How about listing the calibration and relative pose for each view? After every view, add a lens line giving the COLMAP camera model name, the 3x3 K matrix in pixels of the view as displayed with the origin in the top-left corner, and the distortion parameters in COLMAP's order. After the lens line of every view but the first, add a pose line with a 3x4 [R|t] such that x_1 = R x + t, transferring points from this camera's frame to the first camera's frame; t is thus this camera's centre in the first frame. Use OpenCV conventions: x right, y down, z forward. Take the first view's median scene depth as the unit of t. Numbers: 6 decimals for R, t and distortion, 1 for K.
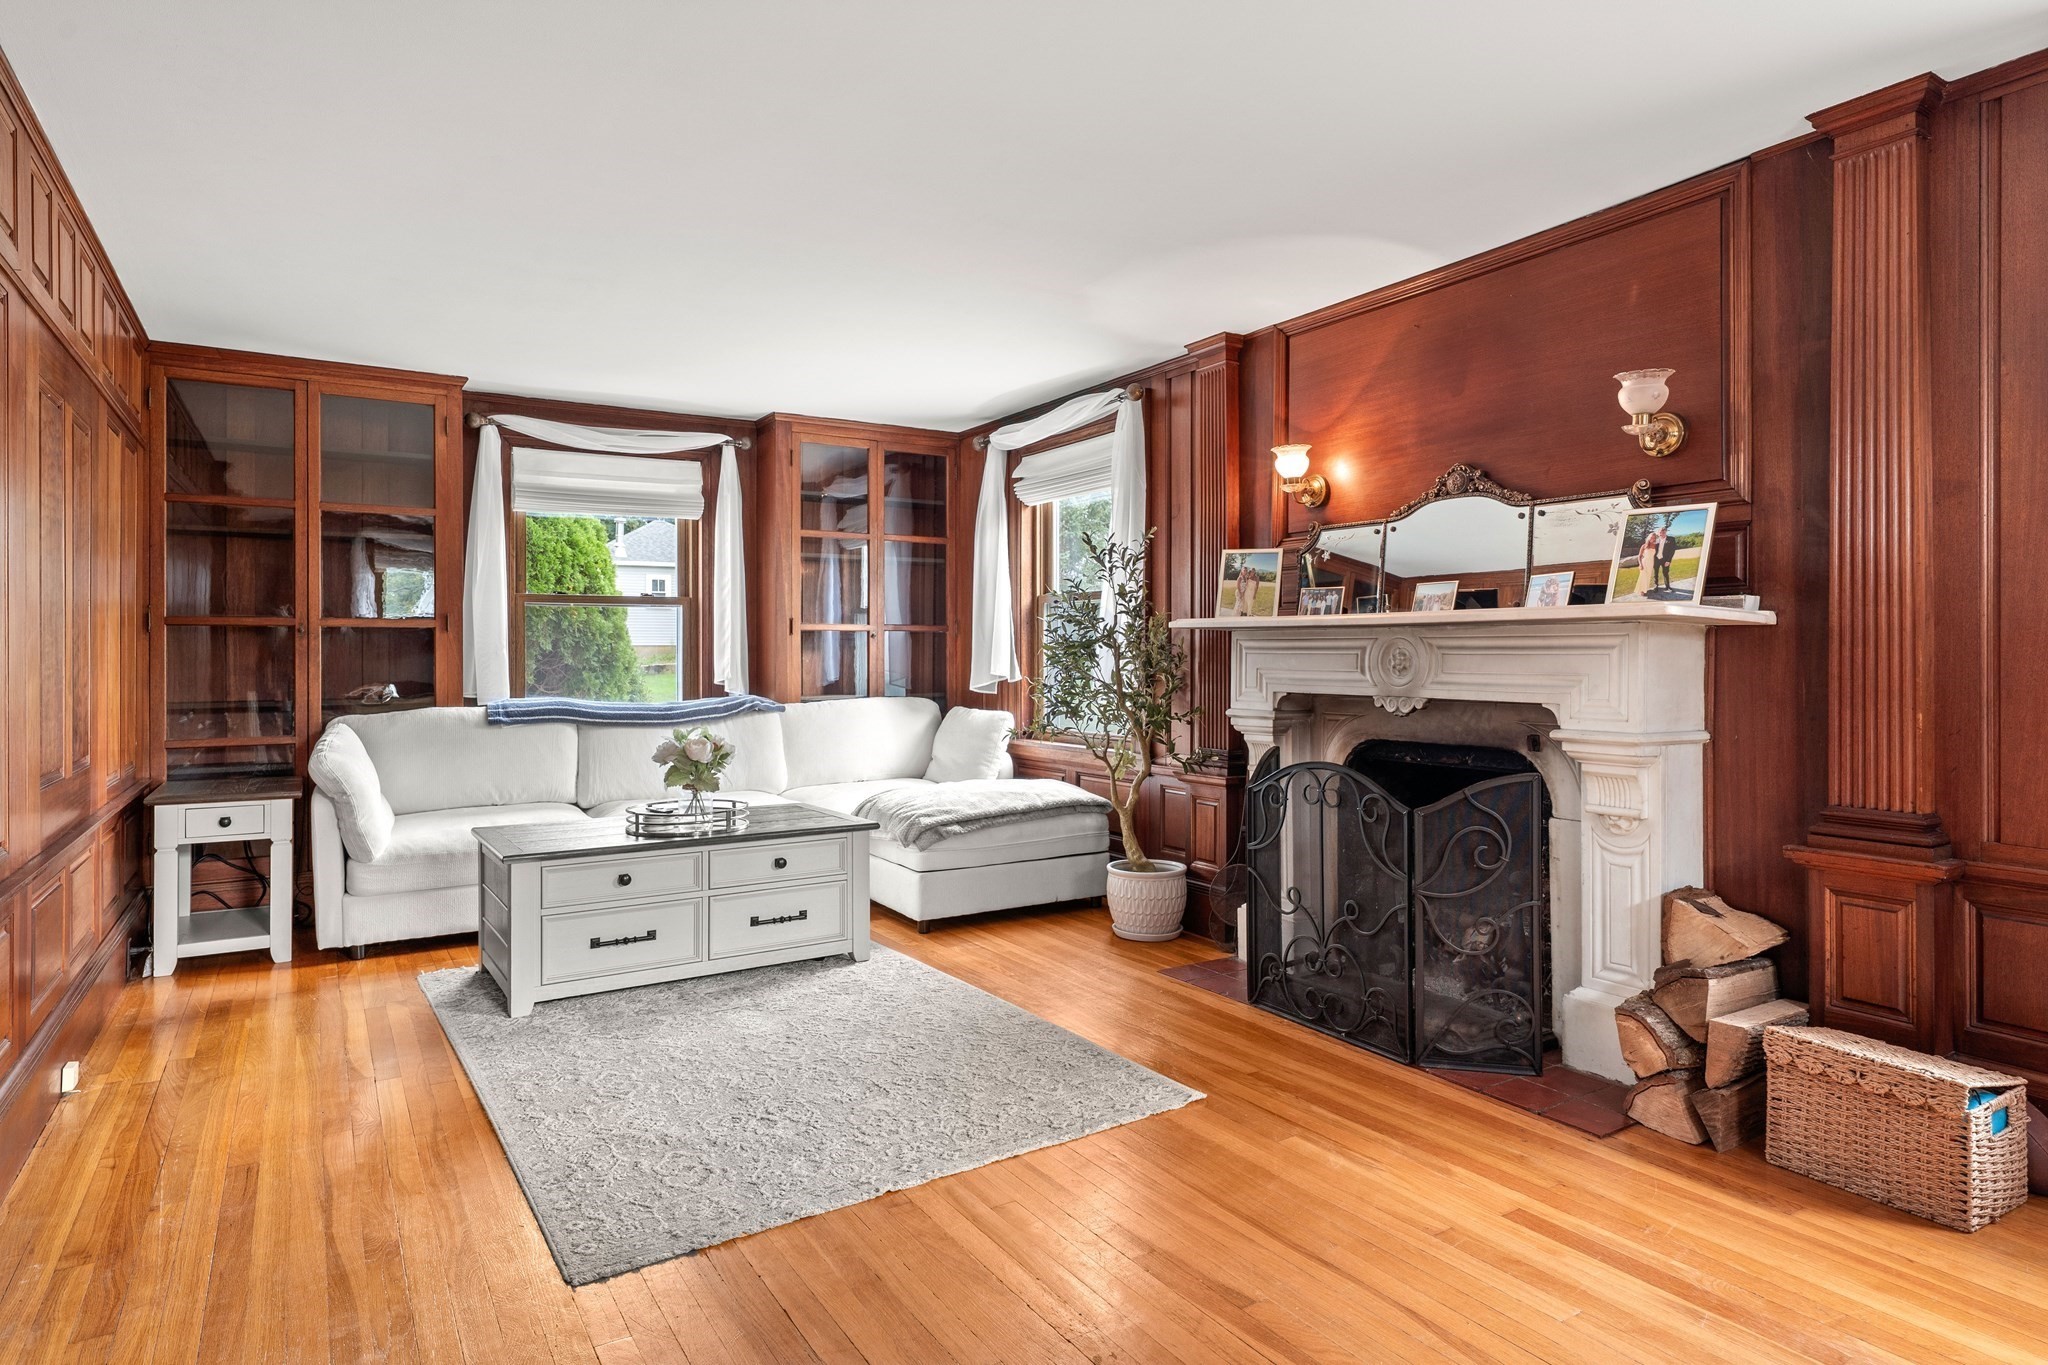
lens RADIAL K [[1153.4, 0, 1031.0], [0, 1153.4, 654.0], [0, 0, 1]] dist [0.000667, 0.000419]
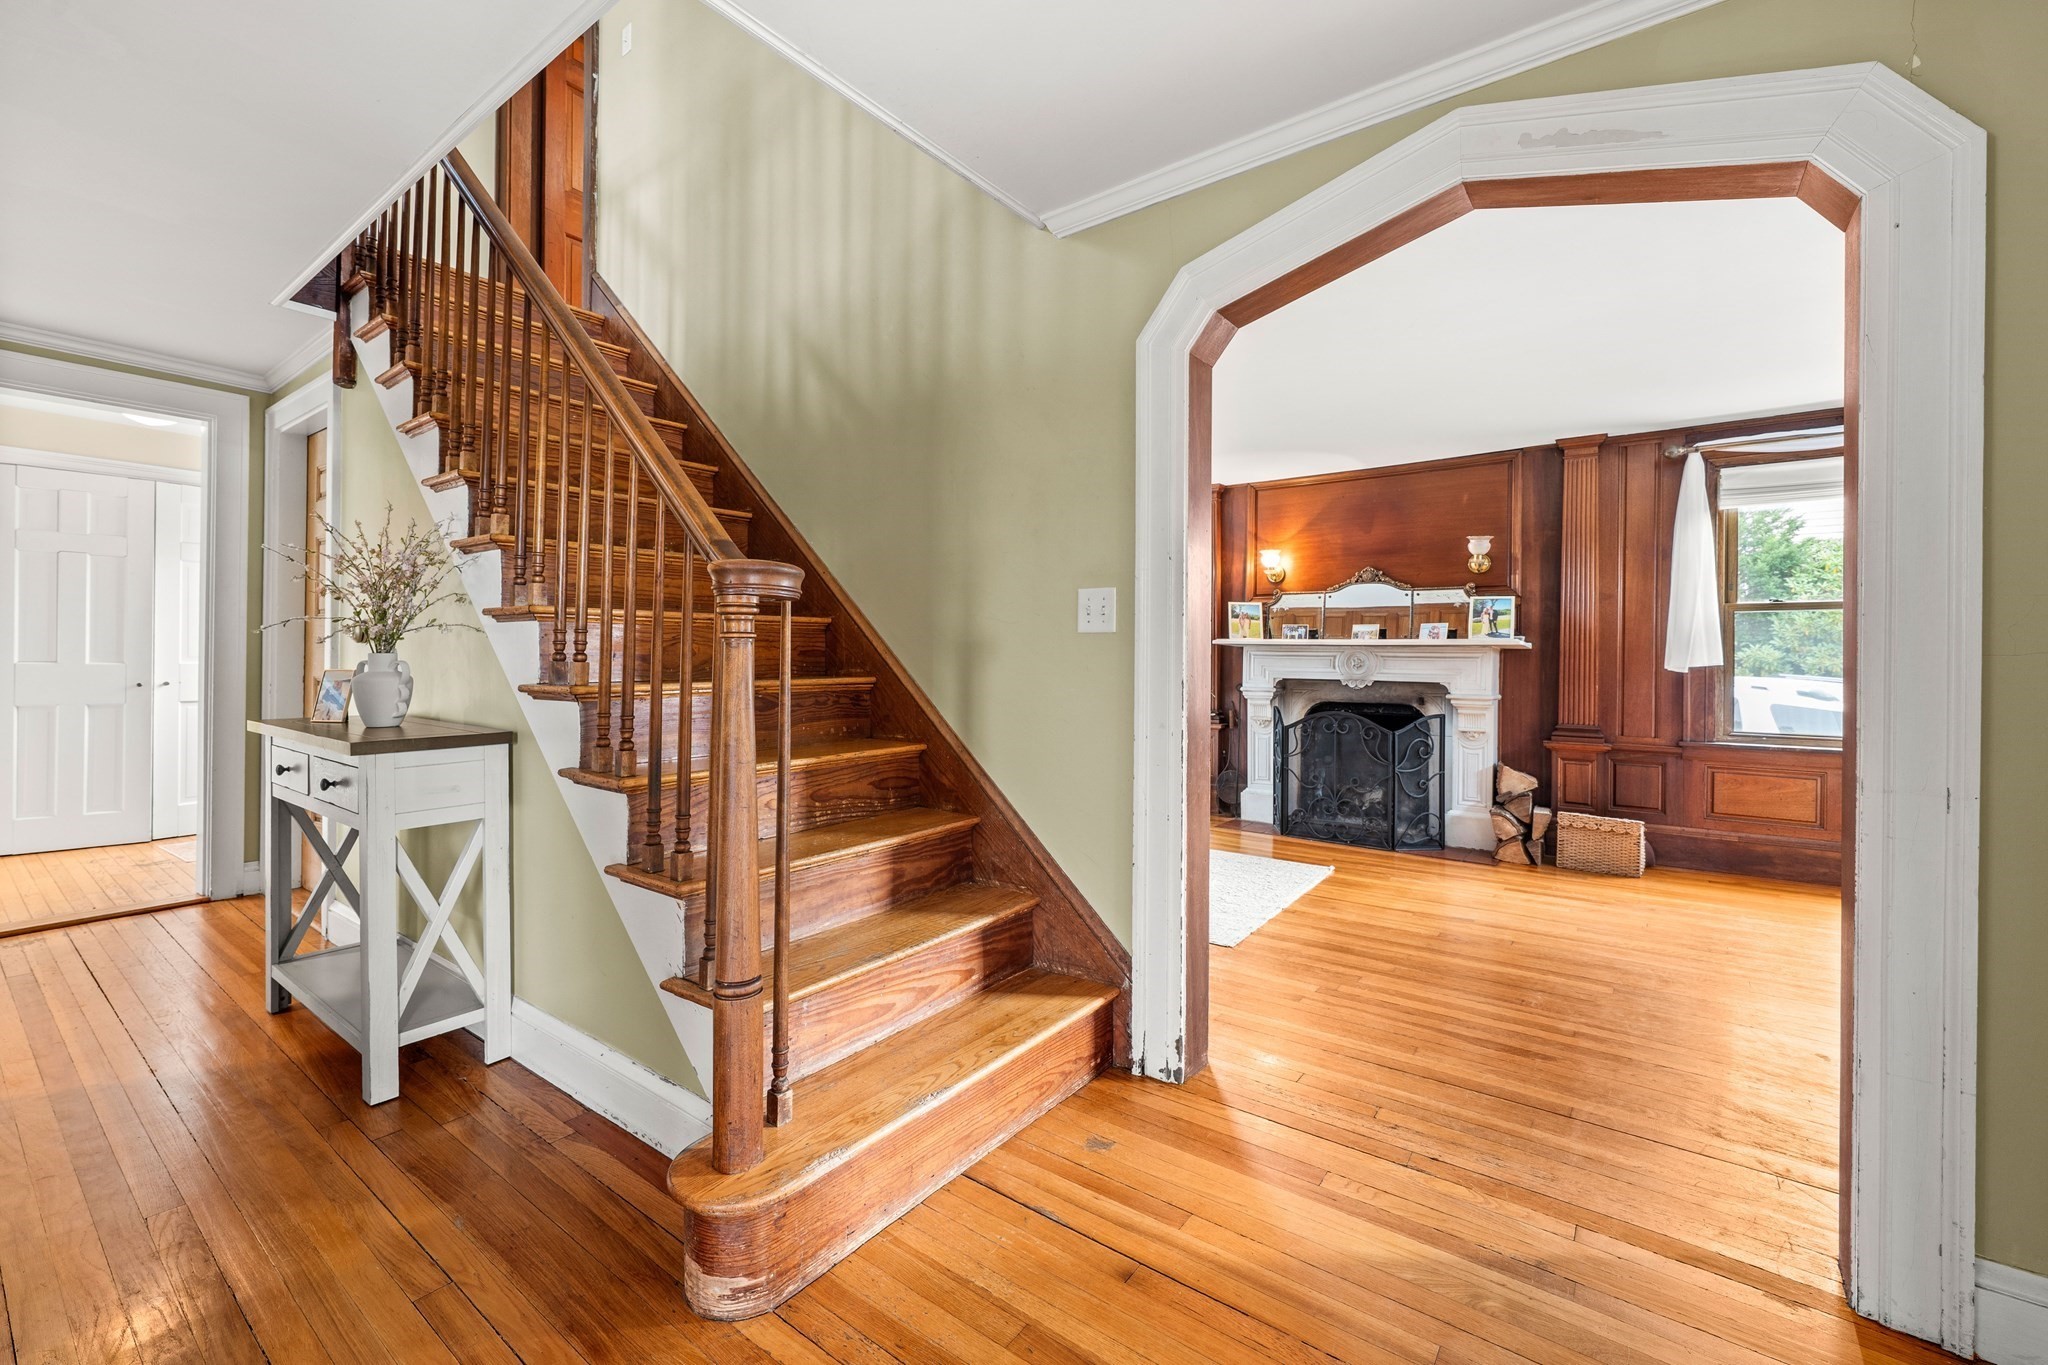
lens RADIAL K [[861.1, 0, 1014.0], [0, 861.1, 659.8], [0, 0, 1]] dist [-0.000572, -0.000055]
pose [[0.933484, 0.007319, 0.358544, -0.921198], [-0.009866, 0.999937, 0.005273, -0.001799], [-0.358483, -0.008460, 0.933498, -0.249592]]
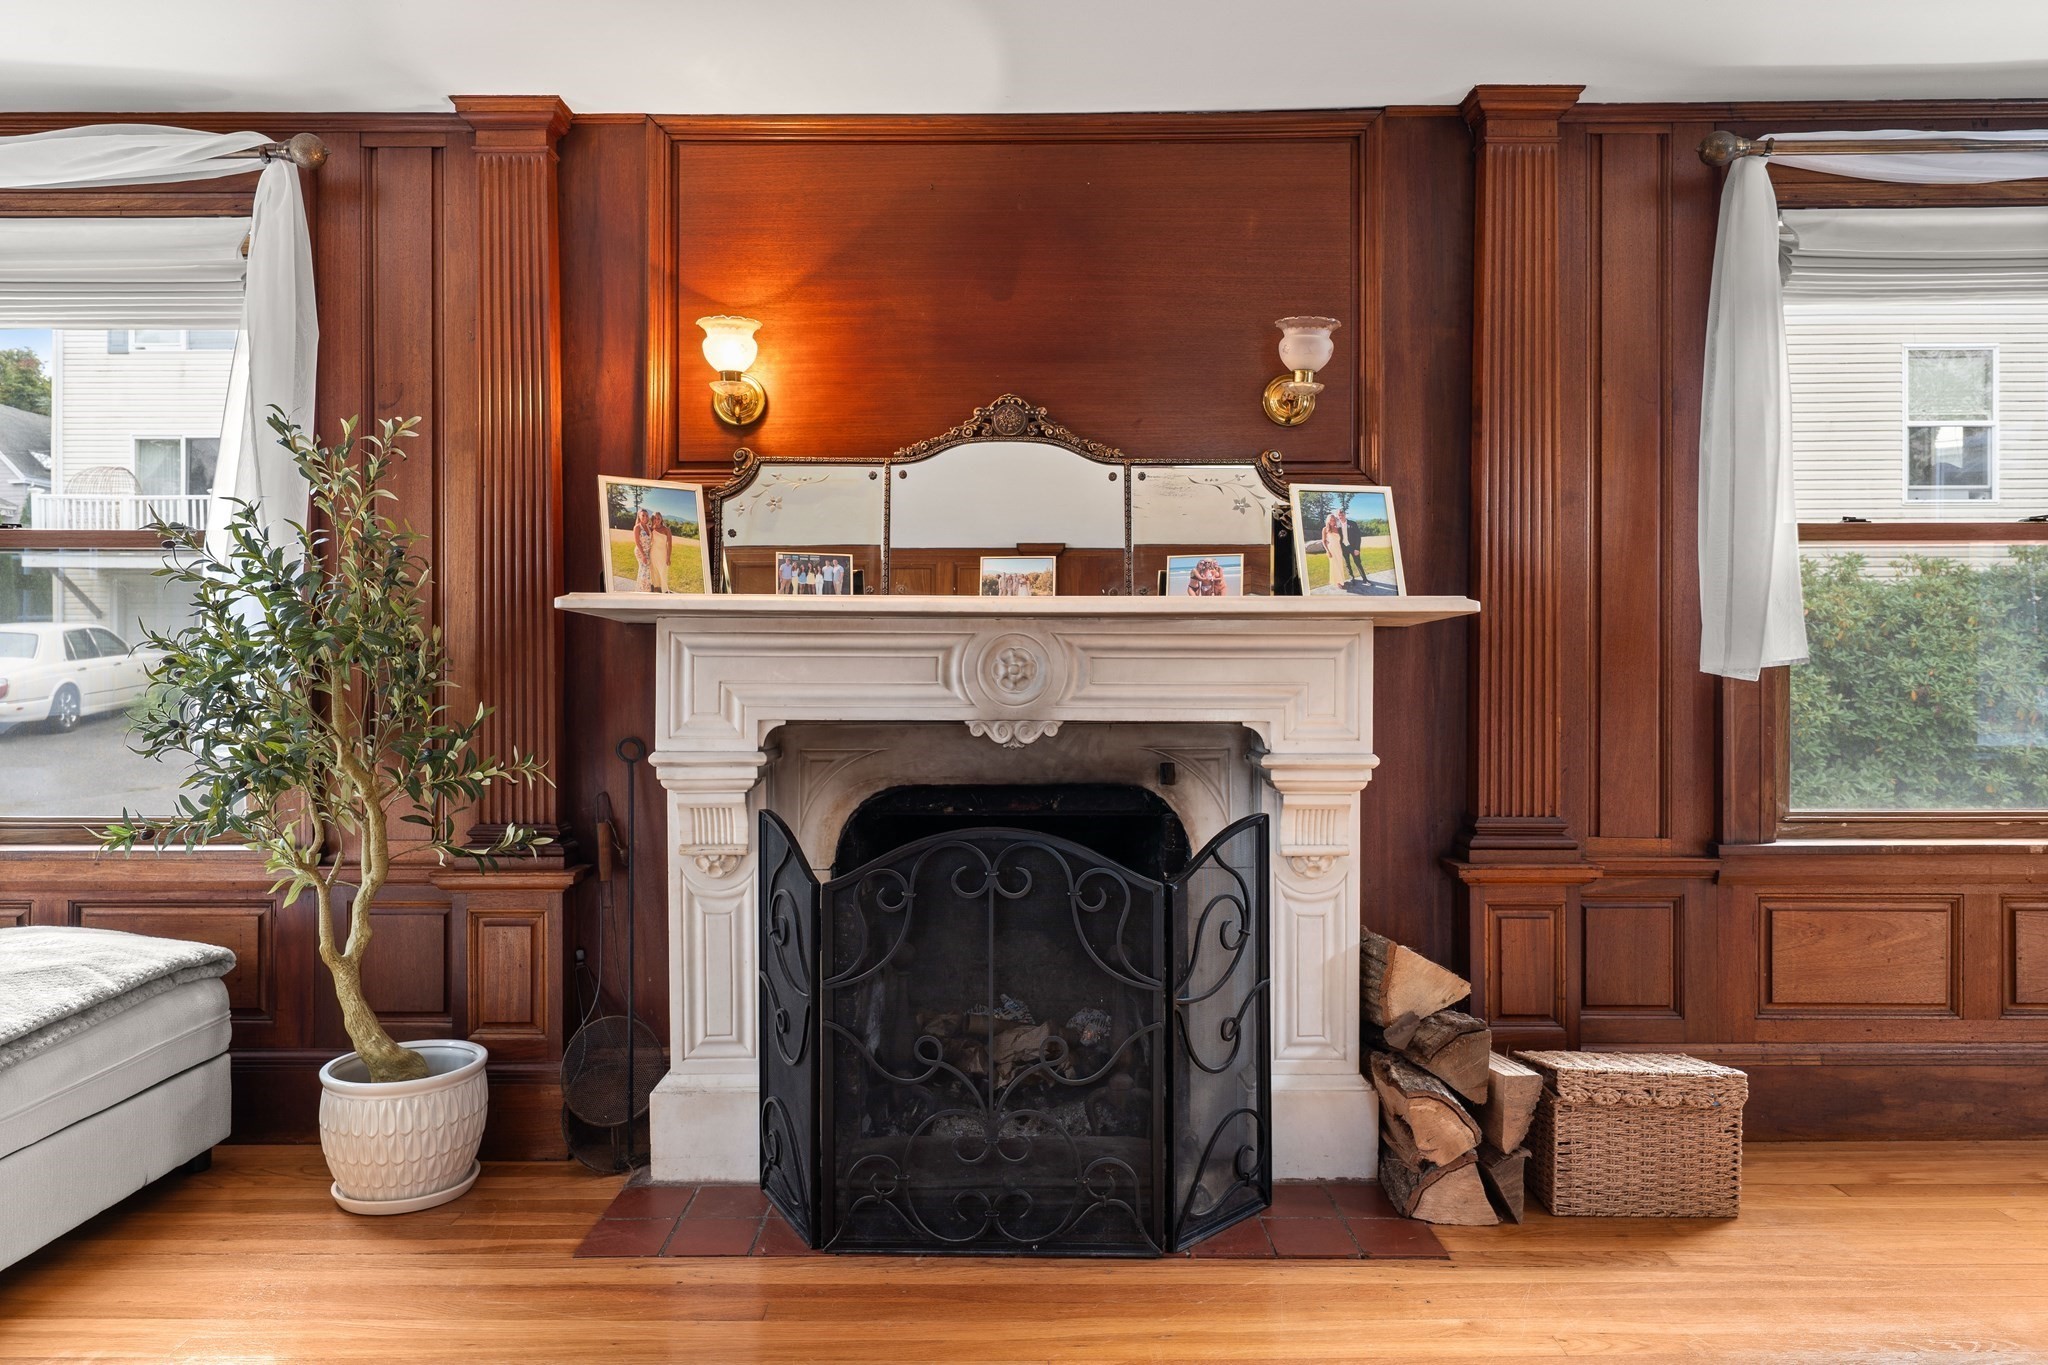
lens RADIAL K [[1292.6, 0, 1020.3], [0, 1292.6, 669.2], [0, 0, 1]] dist [0.000104, 0.000885]
pose [[0.531448, -0.002533, 0.847087, -0.372240], [-0.000762, 0.999994, 0.003468, 0.004685], [-0.847090, -0.002488, 0.531443, 0.674777]]
